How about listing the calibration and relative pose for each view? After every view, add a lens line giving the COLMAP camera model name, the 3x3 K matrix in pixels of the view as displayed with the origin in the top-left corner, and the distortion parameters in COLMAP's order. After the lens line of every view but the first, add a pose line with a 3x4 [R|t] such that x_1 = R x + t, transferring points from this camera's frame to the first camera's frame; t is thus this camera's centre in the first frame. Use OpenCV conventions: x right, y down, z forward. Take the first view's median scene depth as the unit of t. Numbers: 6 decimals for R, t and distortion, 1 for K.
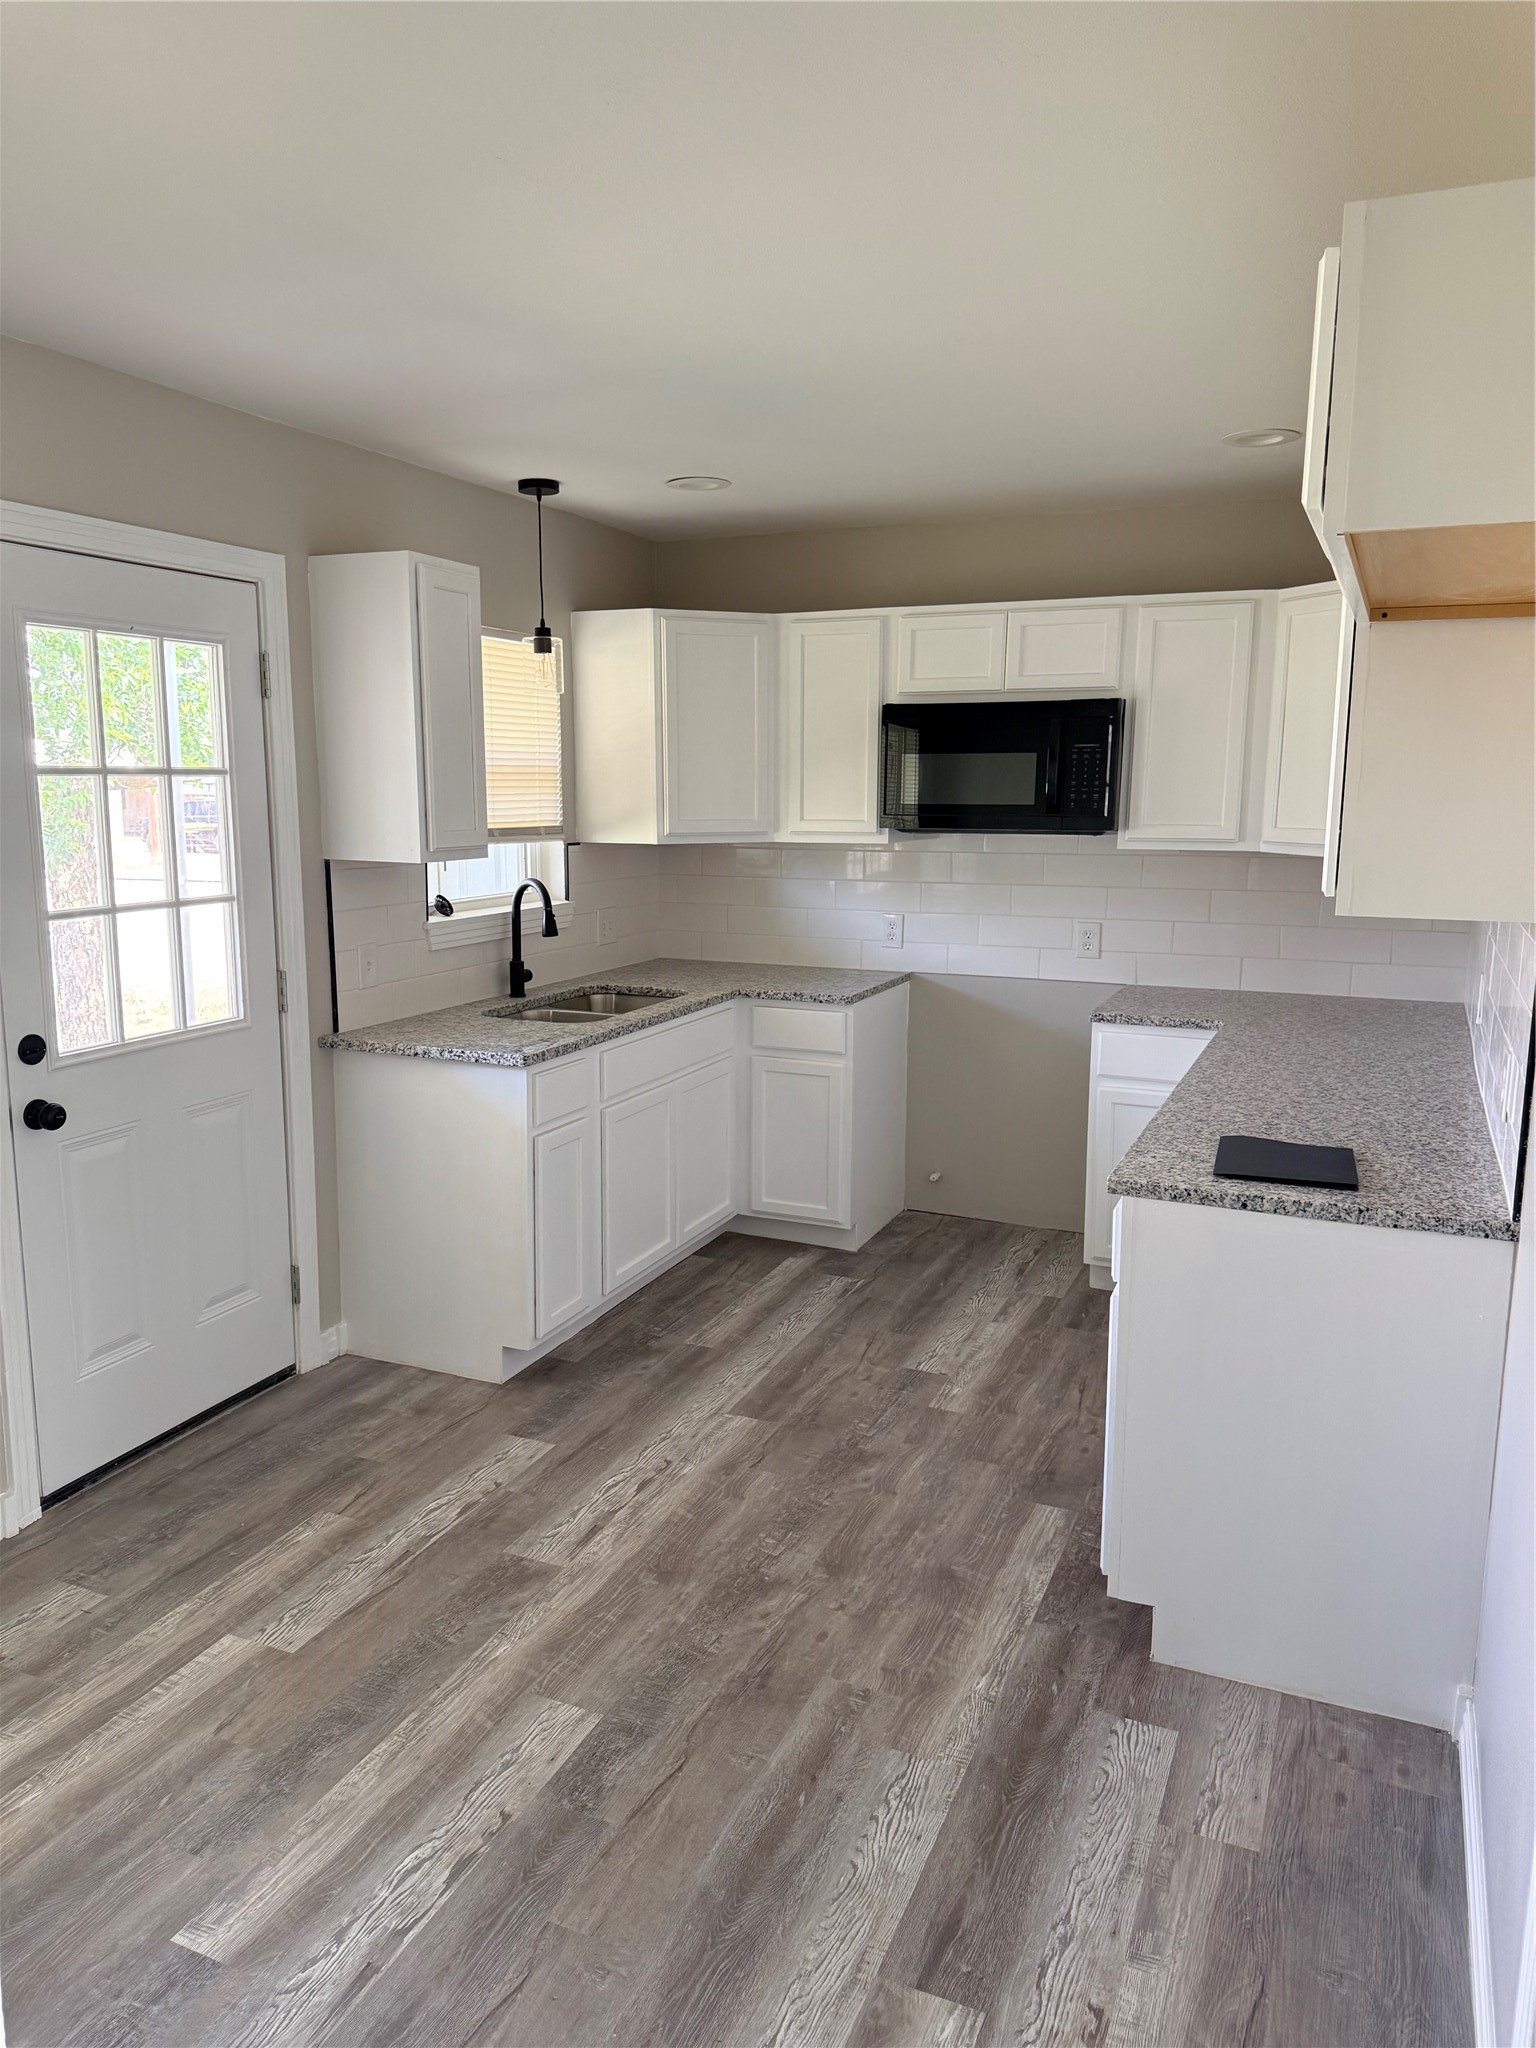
lens RADIAL K [[1459.9, 0, 761.6], [0, 1459.9, 1017.4], [0, 0, 1]] dist [0.055074, -0.055761]
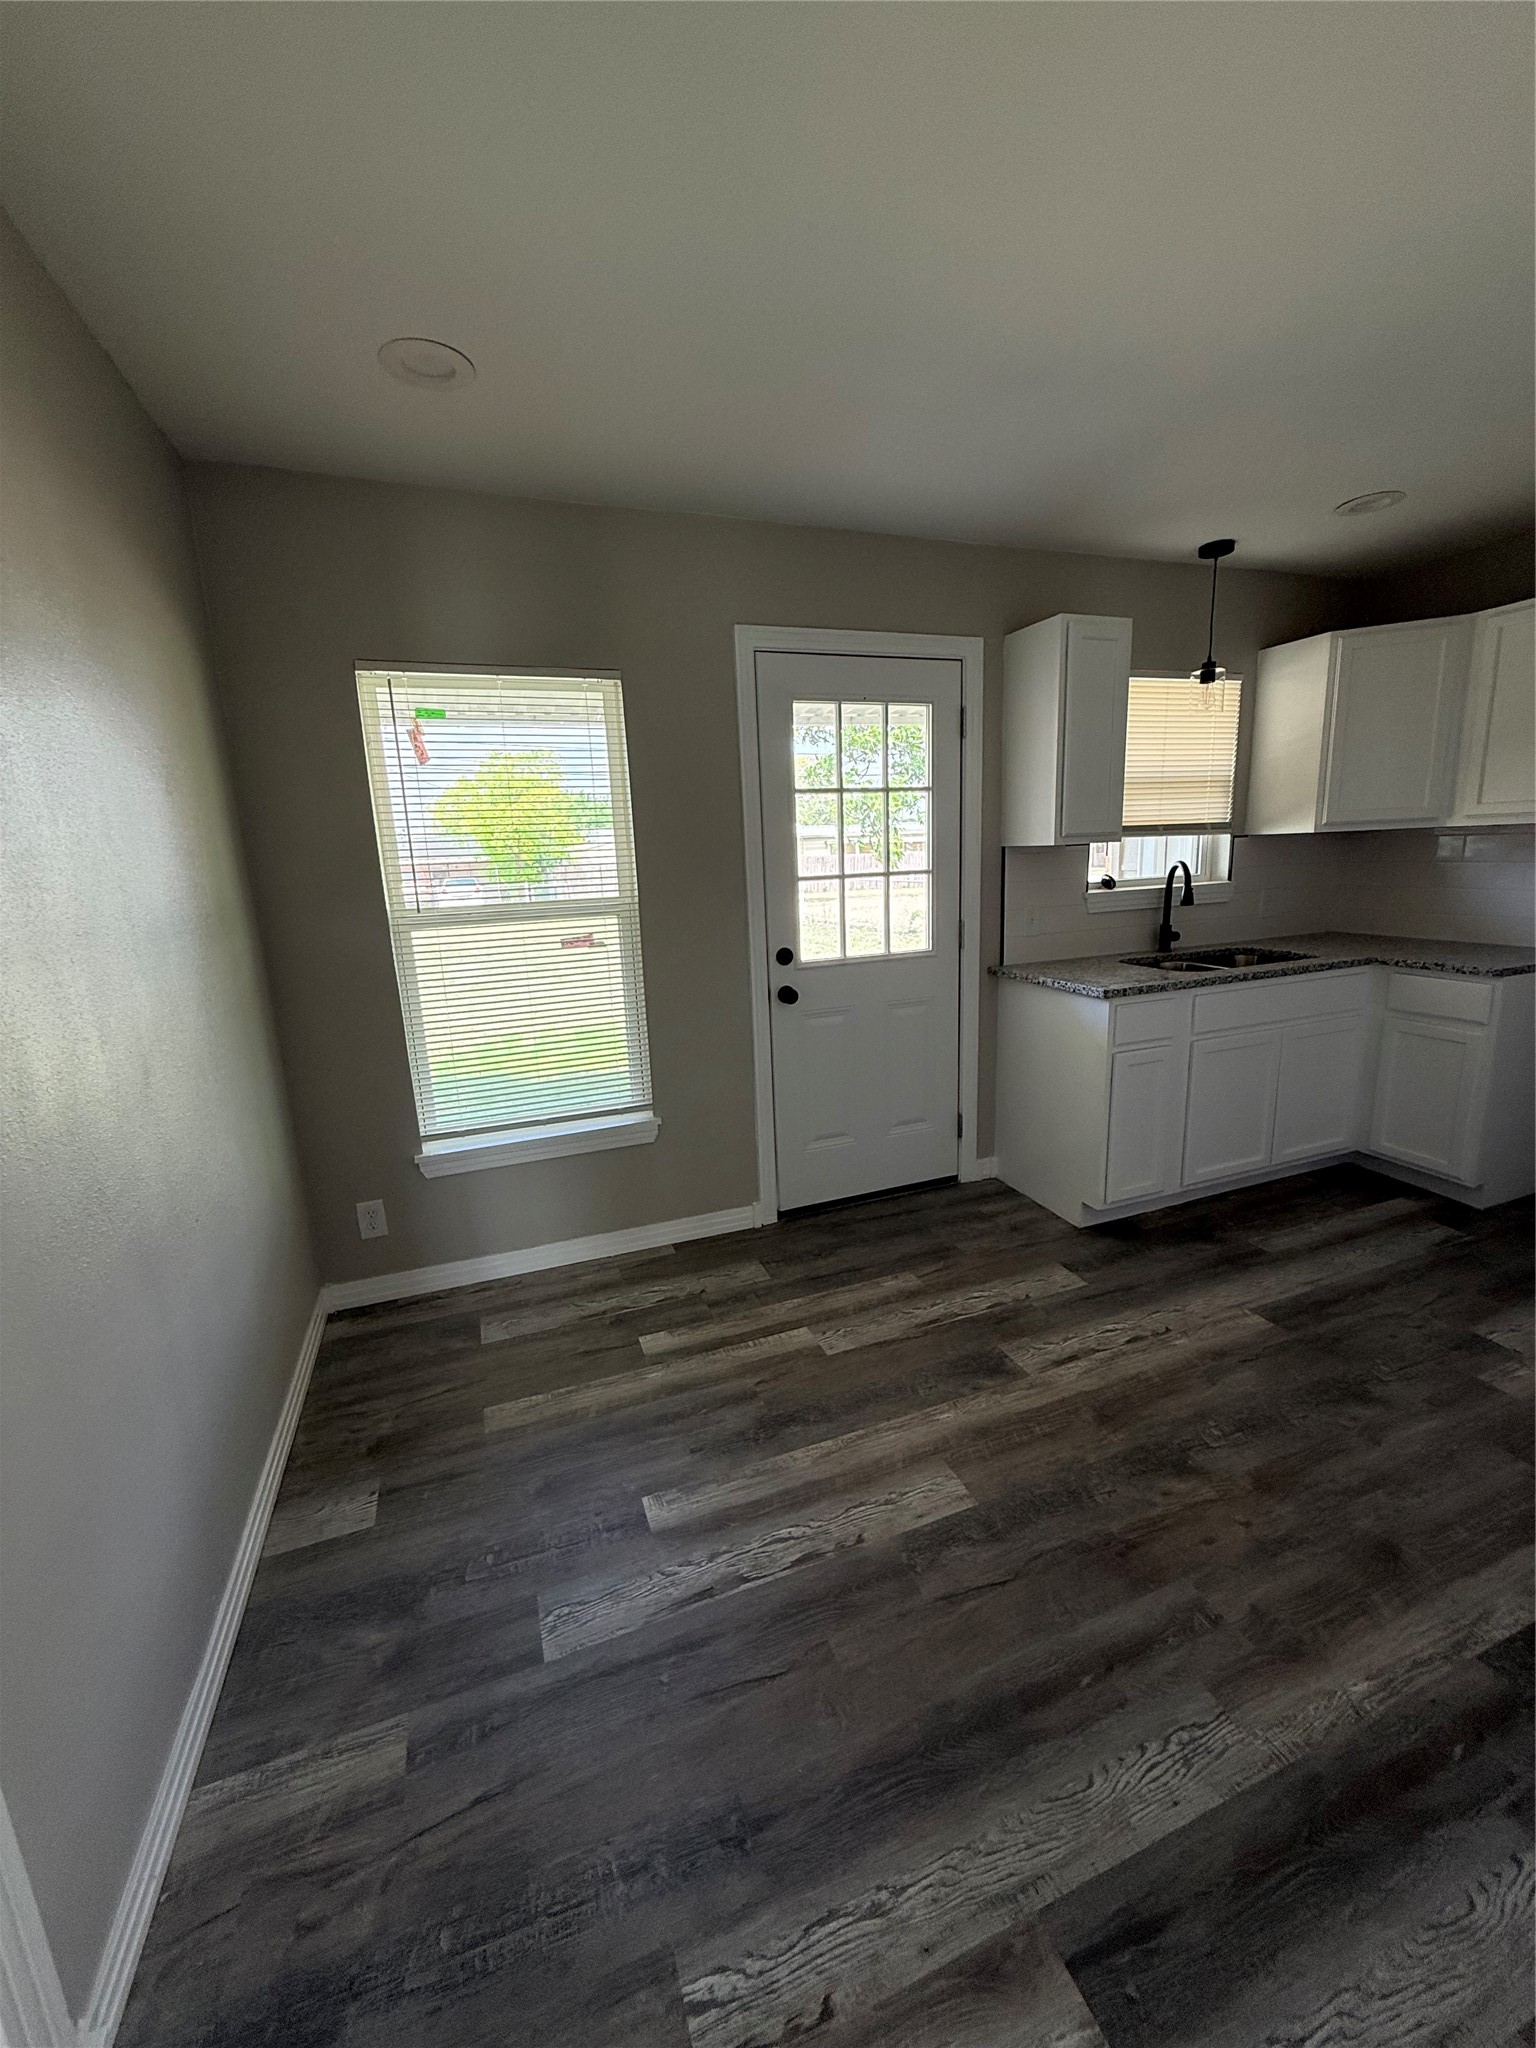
lens RADIAL K [[817.8, 0, 769.3], [0, 817.8, 1017.3], [0, 0, 1]] dist [0.001638, 0.000292]
pose [[0.695303, 0.112604, -0.709841, 0.167799], [-0.073271, 0.993610, 0.085849, 0.010790], [0.714972, -0.007680, 0.699111, 0.299342]]
